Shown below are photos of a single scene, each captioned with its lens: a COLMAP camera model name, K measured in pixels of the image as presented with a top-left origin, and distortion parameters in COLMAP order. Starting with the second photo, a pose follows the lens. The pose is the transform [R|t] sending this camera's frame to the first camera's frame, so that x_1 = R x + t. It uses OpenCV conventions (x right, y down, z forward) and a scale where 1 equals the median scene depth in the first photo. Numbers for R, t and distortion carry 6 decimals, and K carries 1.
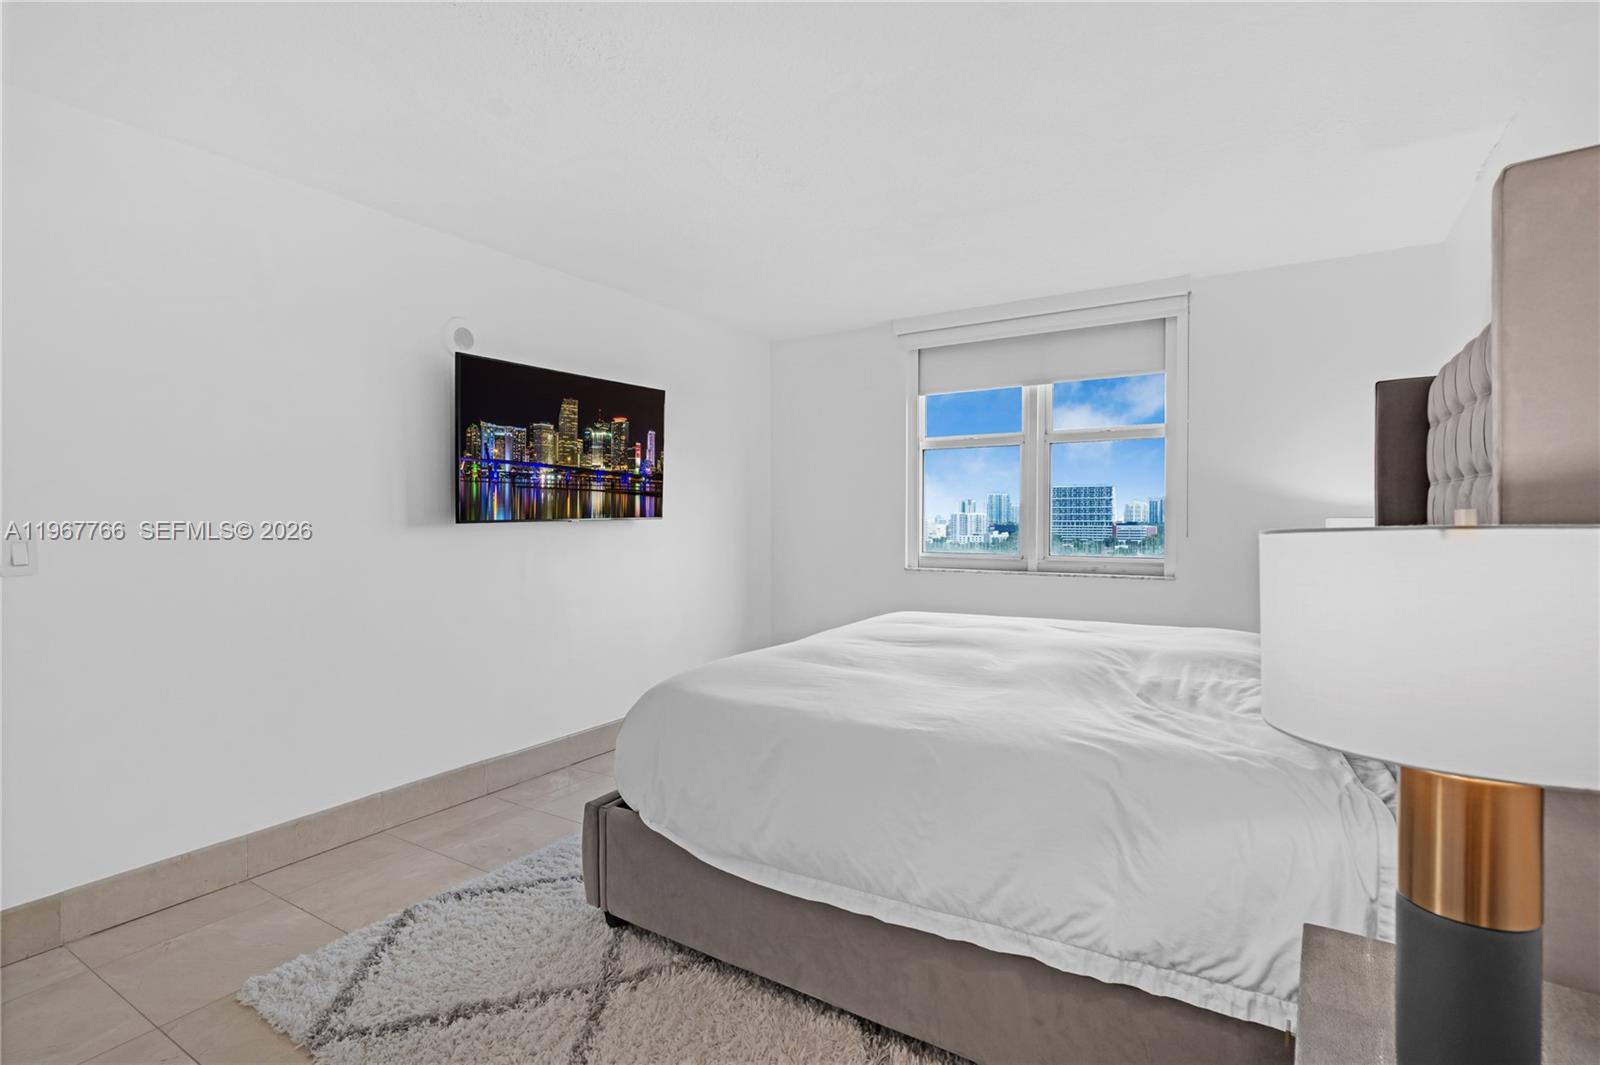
lens RADIAL K [[764.7, 0, 785.3], [0, 764.7, 533.0], [0, 0, 1]] dist [0.002932, 0.003233]
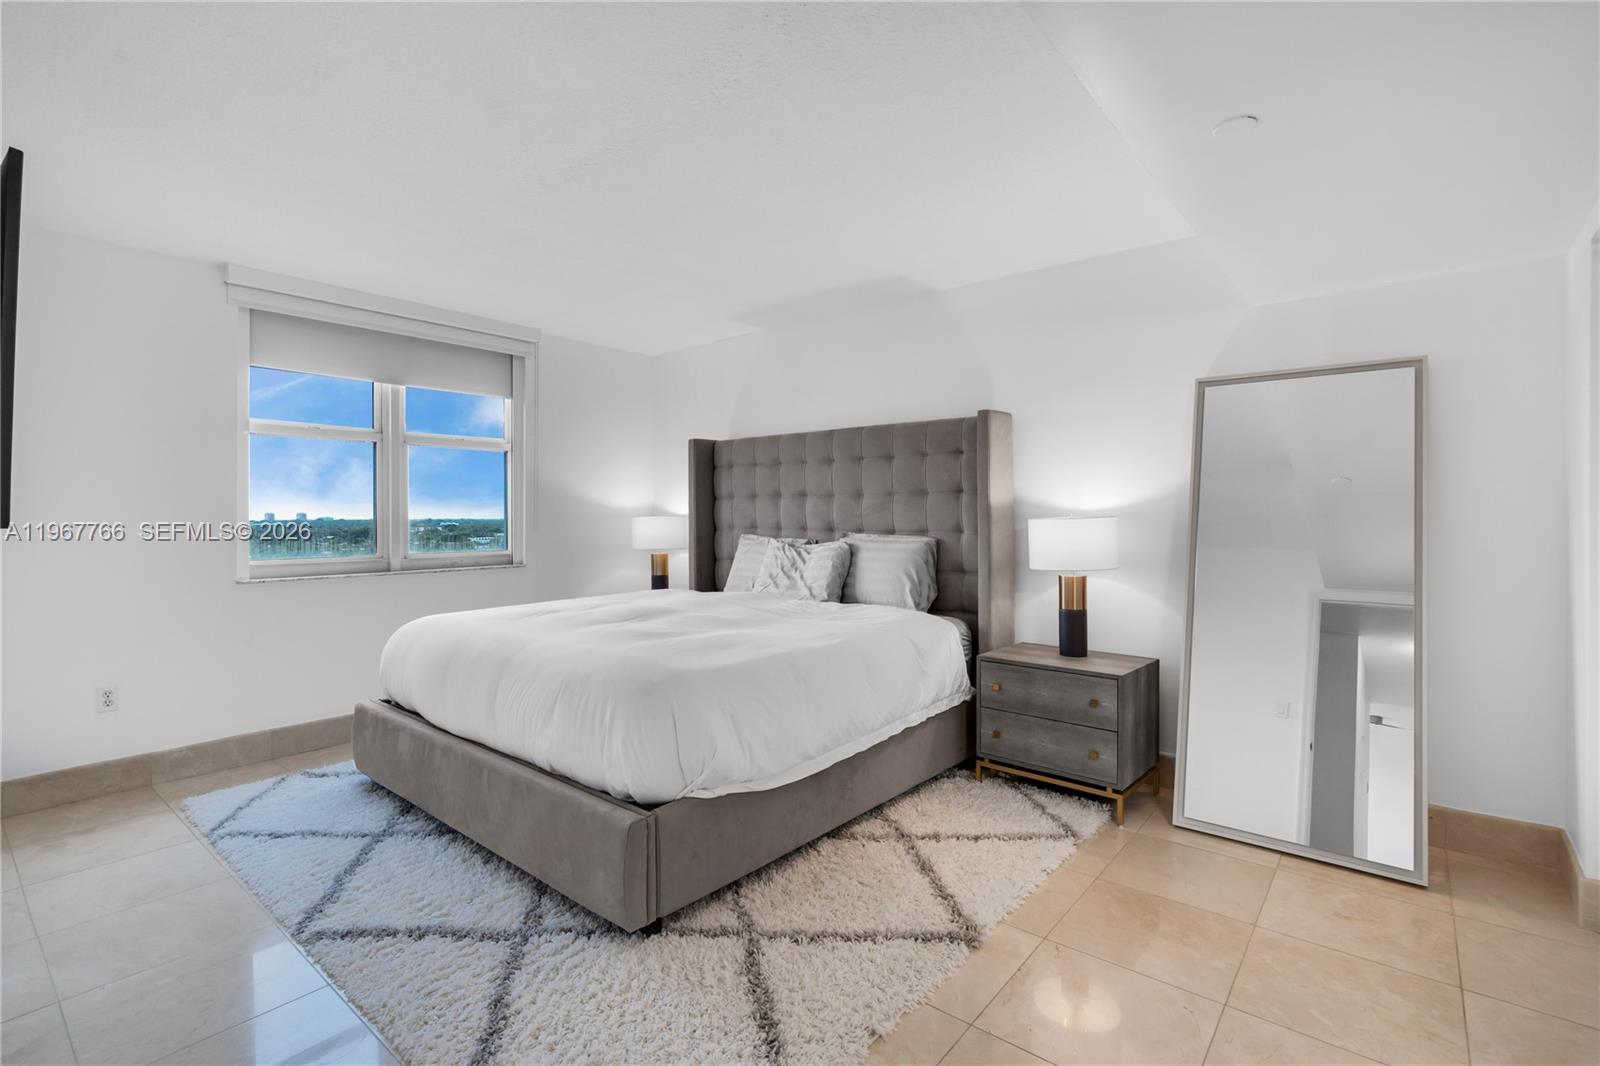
lens RADIAL K [[764.7, 0, 790.8], [0, 764.7, 522.6], [0, 0, 1]] dist [0.002932, 0.003233]
pose [[0.128539, -0.003129, 0.991700, -0.693300], [0.026036, 0.999661, -0.000220, 0.001192], [-0.991363, 0.025848, 0.128577, 0.414318]]
